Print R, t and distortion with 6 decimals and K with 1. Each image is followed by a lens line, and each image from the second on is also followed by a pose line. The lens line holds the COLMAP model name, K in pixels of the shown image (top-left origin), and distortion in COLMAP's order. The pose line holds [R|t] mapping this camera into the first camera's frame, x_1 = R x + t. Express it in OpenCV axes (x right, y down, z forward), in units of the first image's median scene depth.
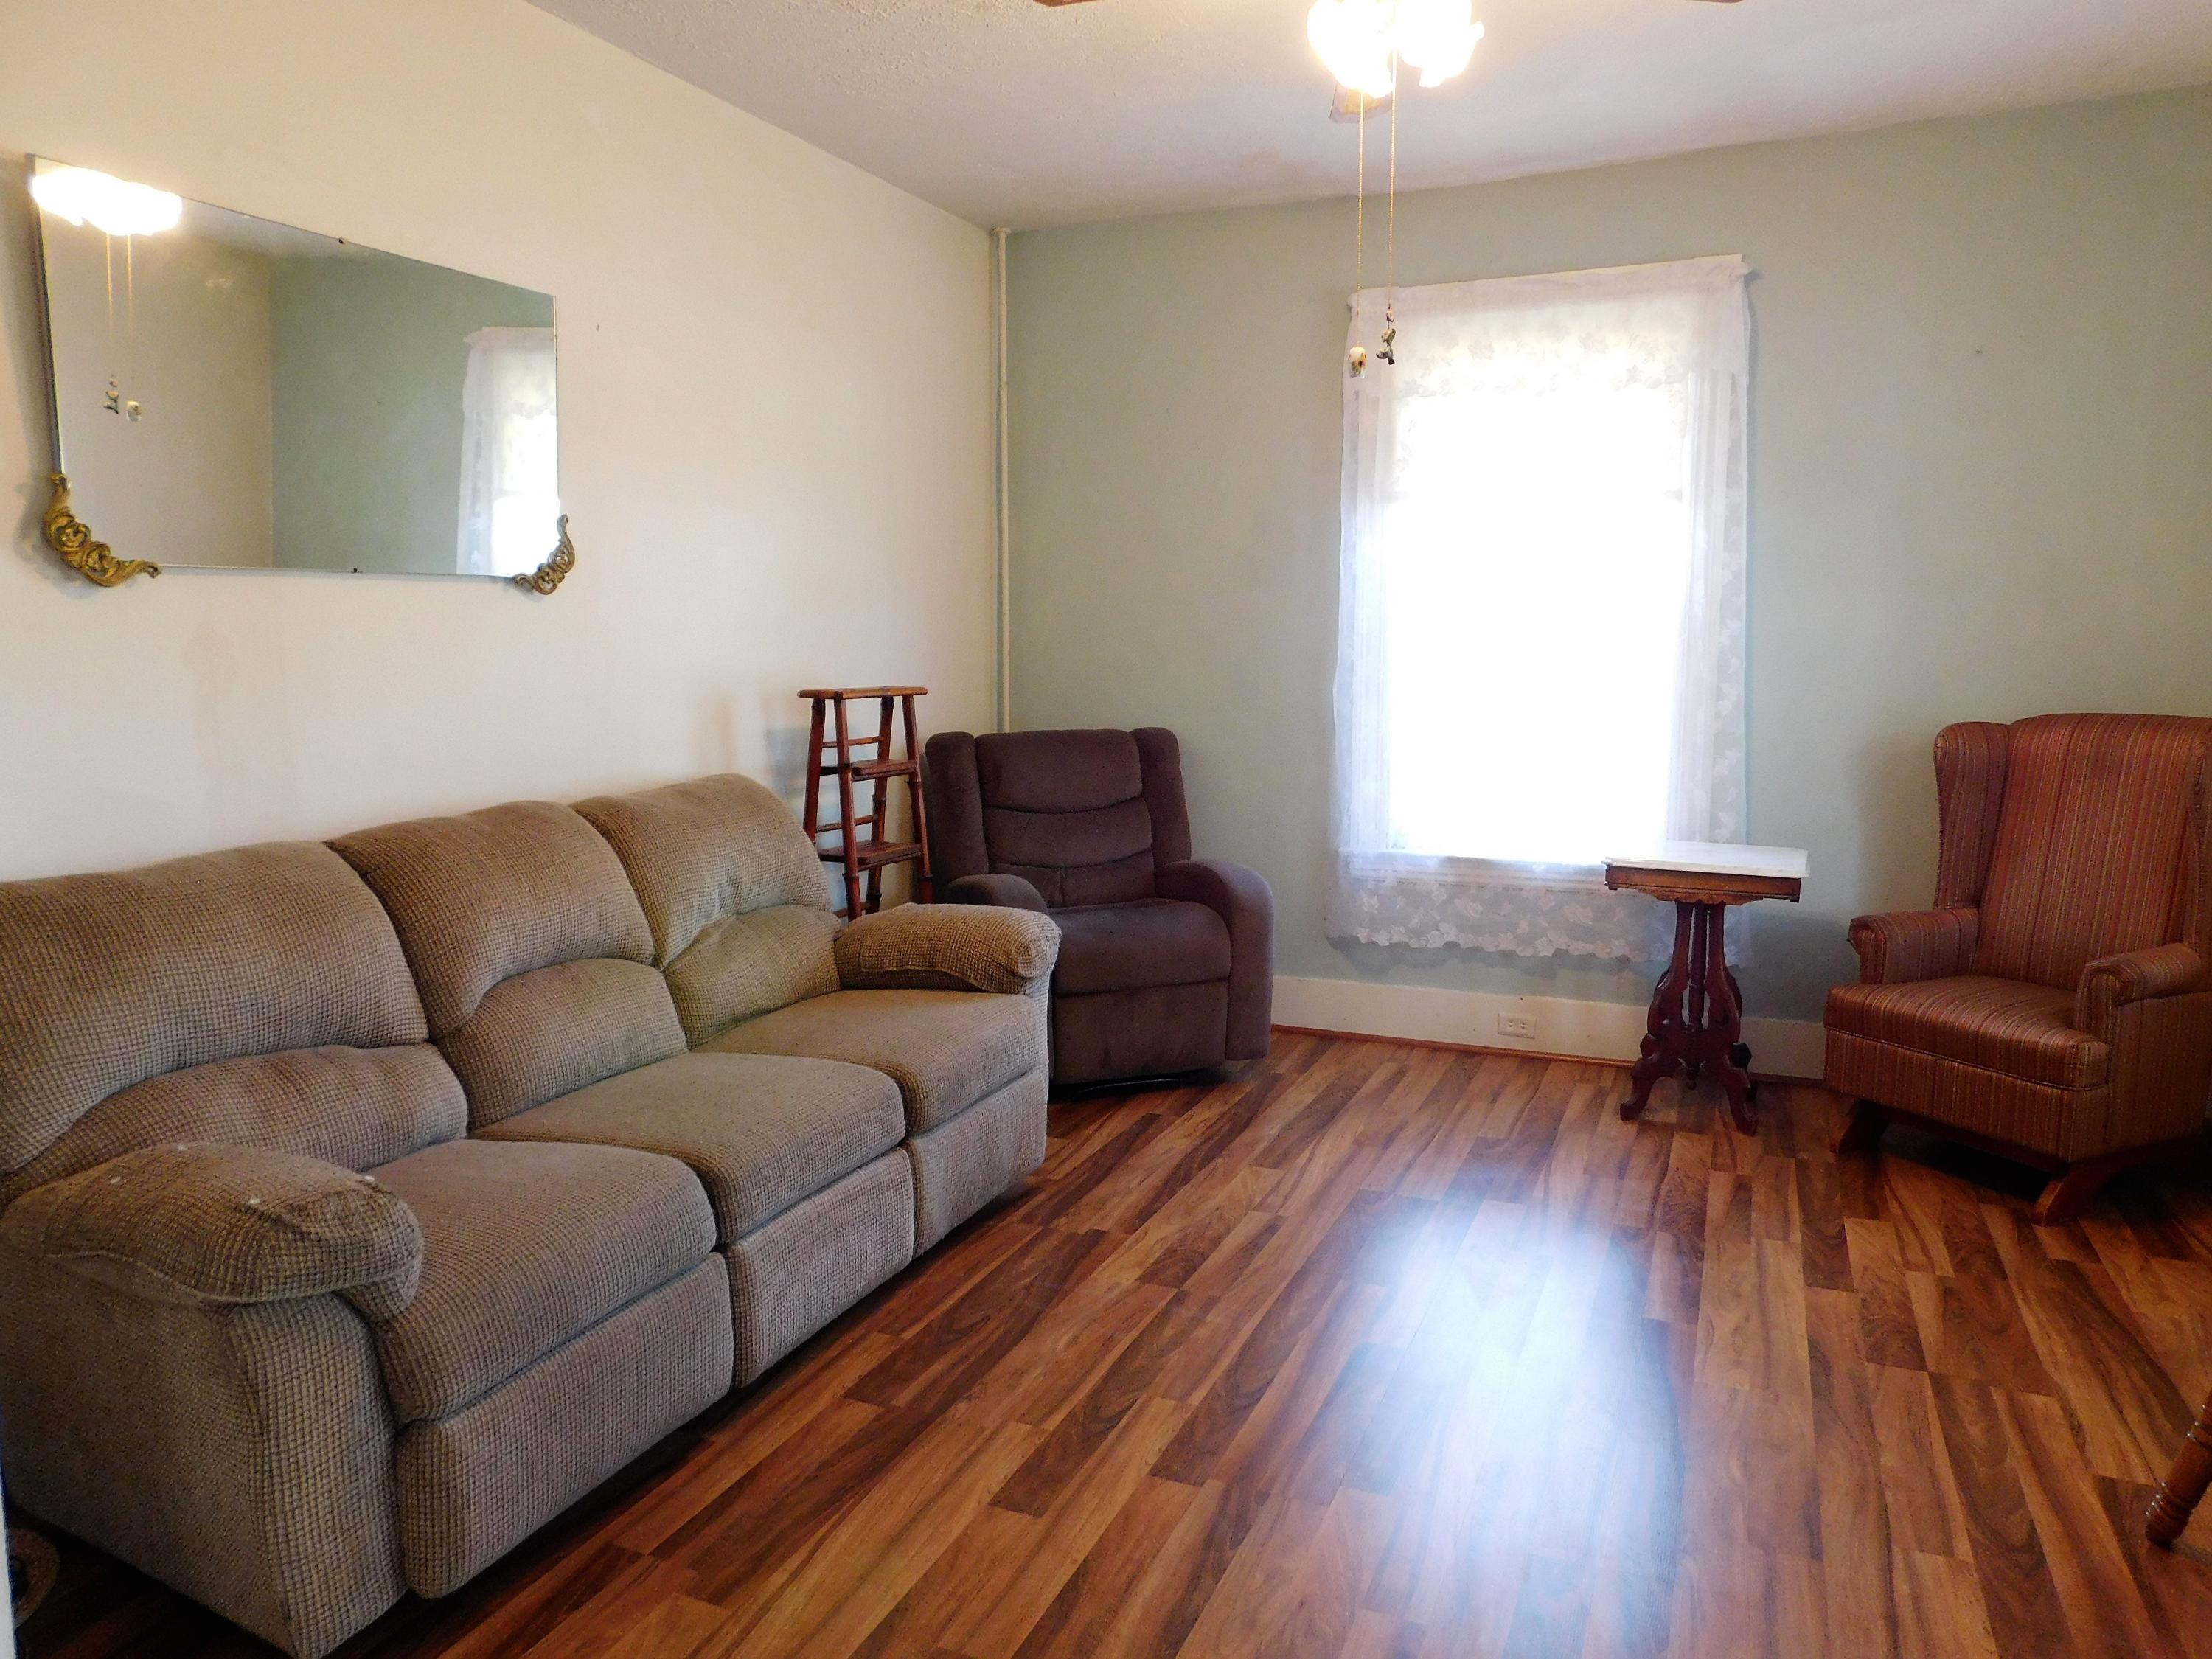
lens RADIAL K [[1473.8, 0, 1106.4], [0, 1473.8, 825.6], [0, 0, 1]] dist [-0.060080, 0.032499]
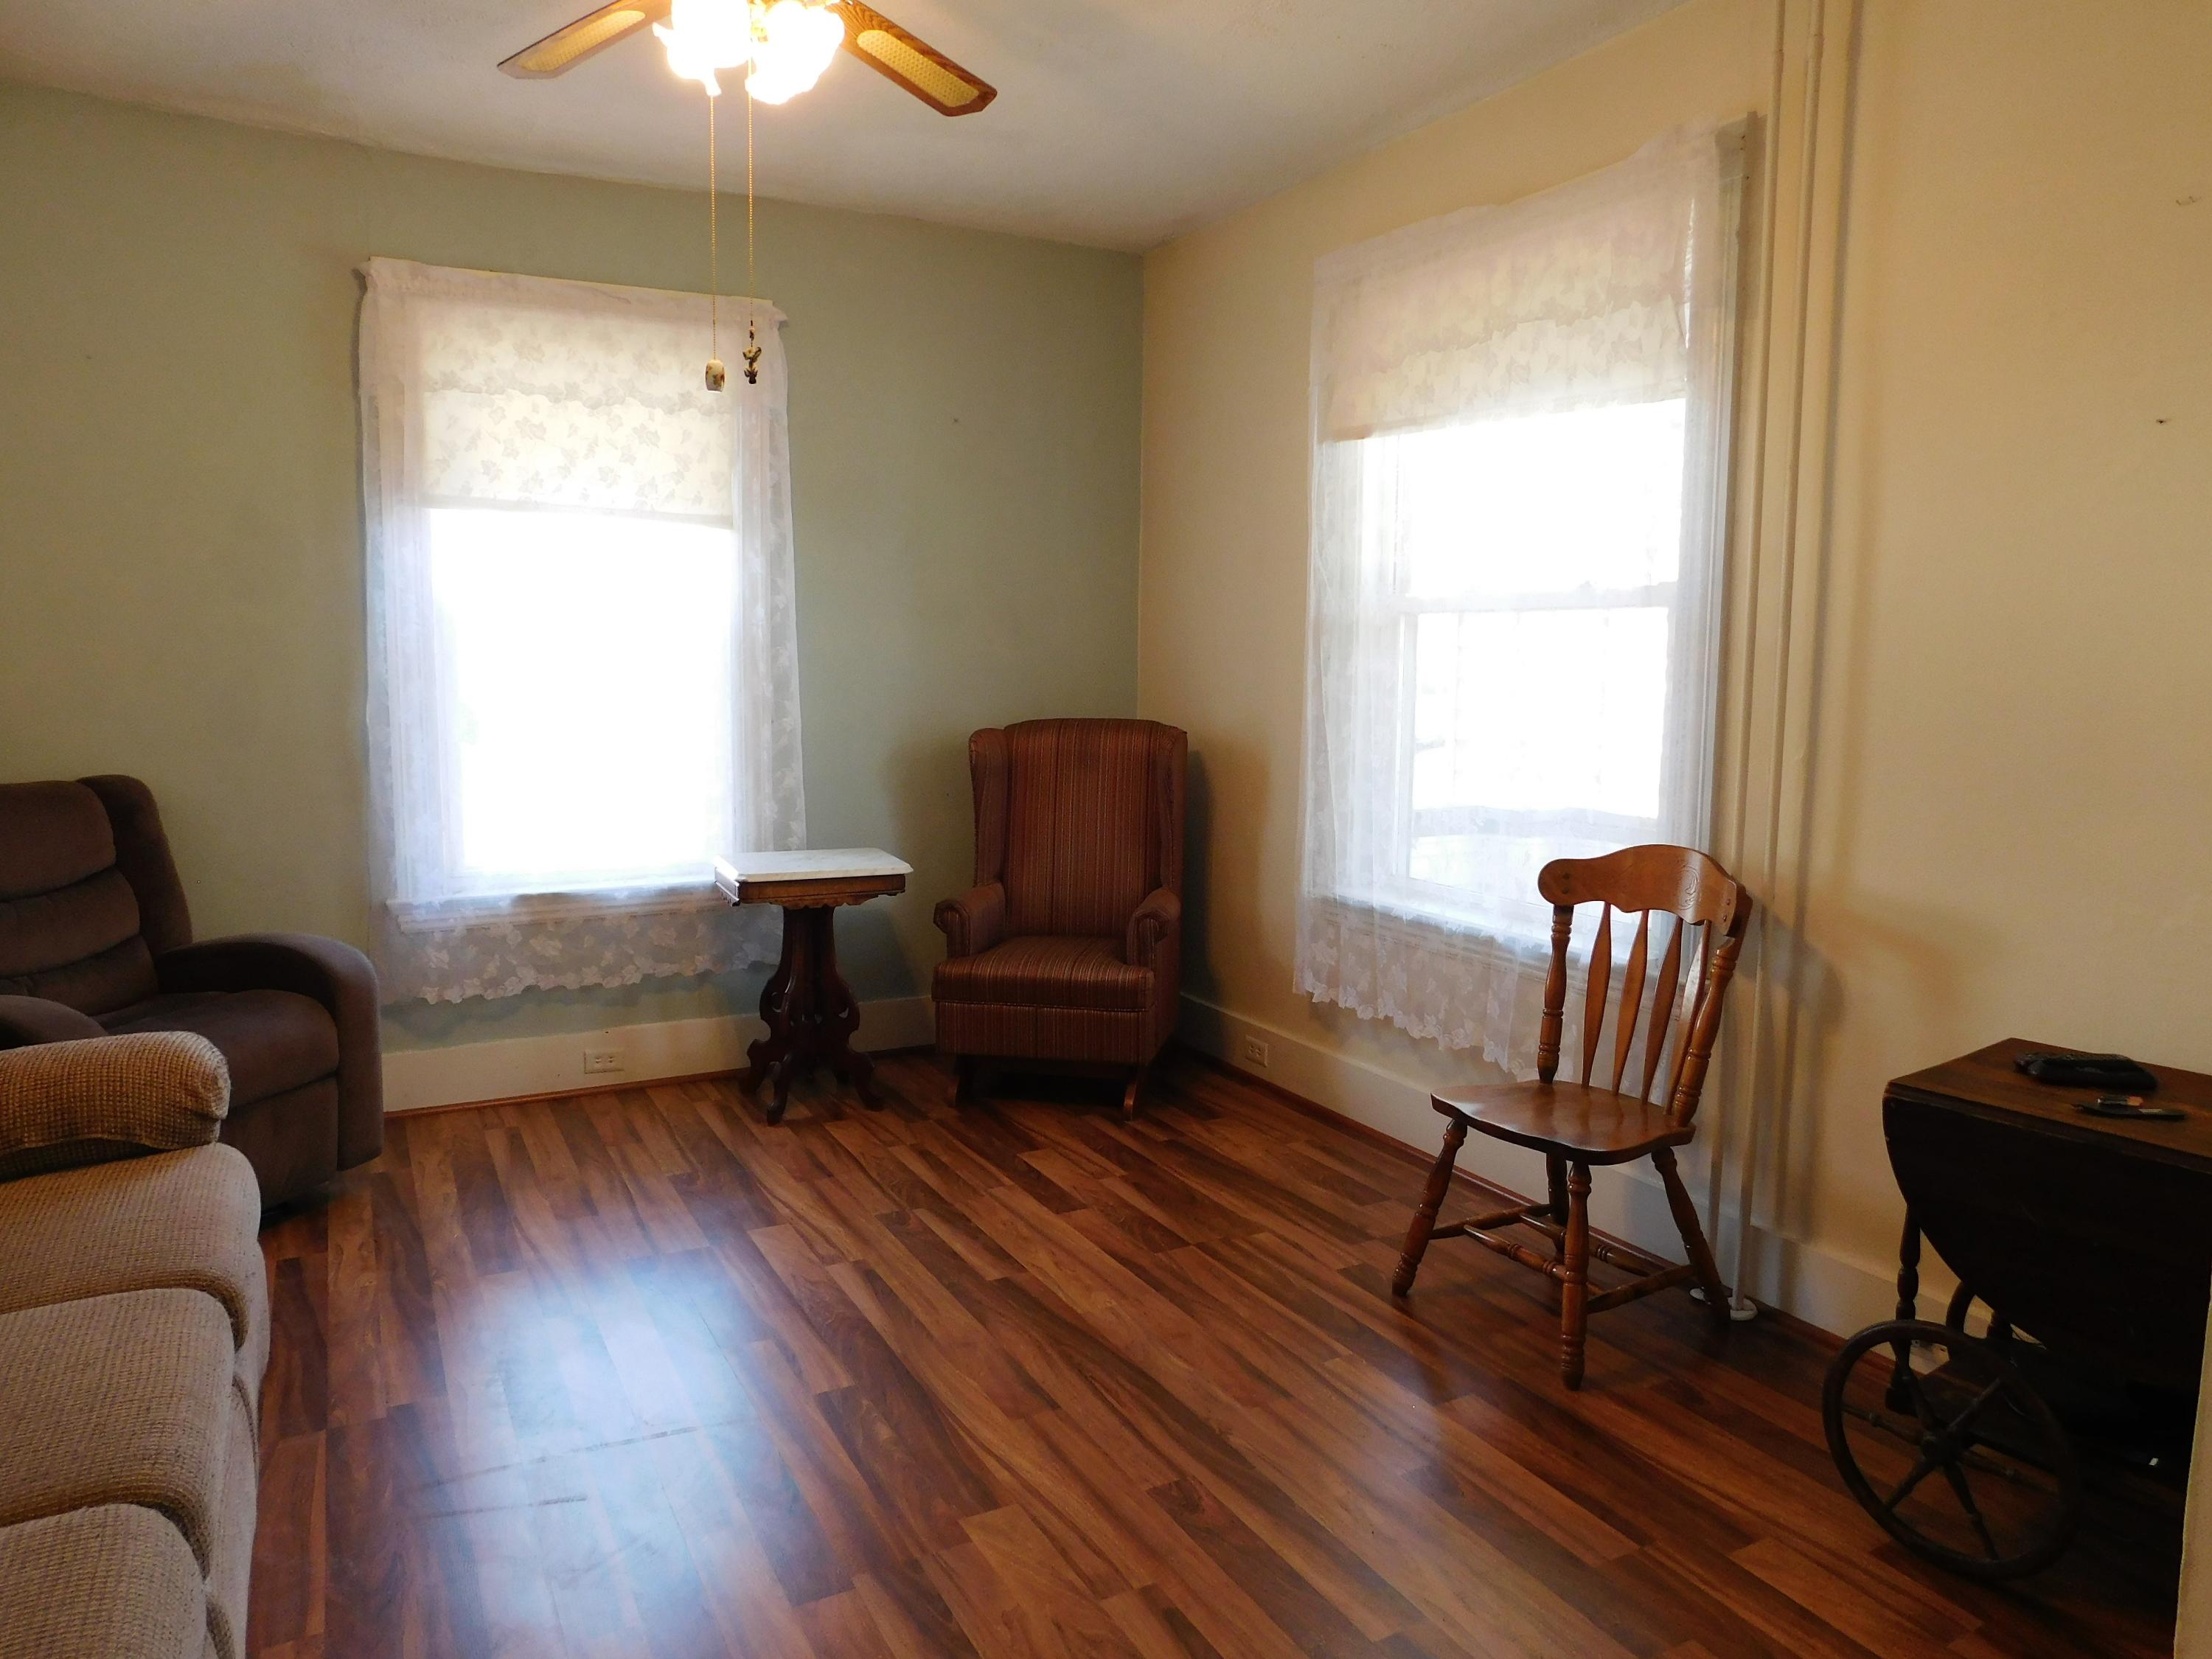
lens RADIAL K [[1473.8, 0, 1116.9], [0, 1473.8, 825.3], [0, 0, 1]] dist [-0.060080, 0.032499]
pose [[0.607930, -0.085061, 0.789421, -0.282924], [0.087789, 0.995350, 0.039644, -0.028161], [-0.789122, 0.045202, 0.612571, 0.151725]]
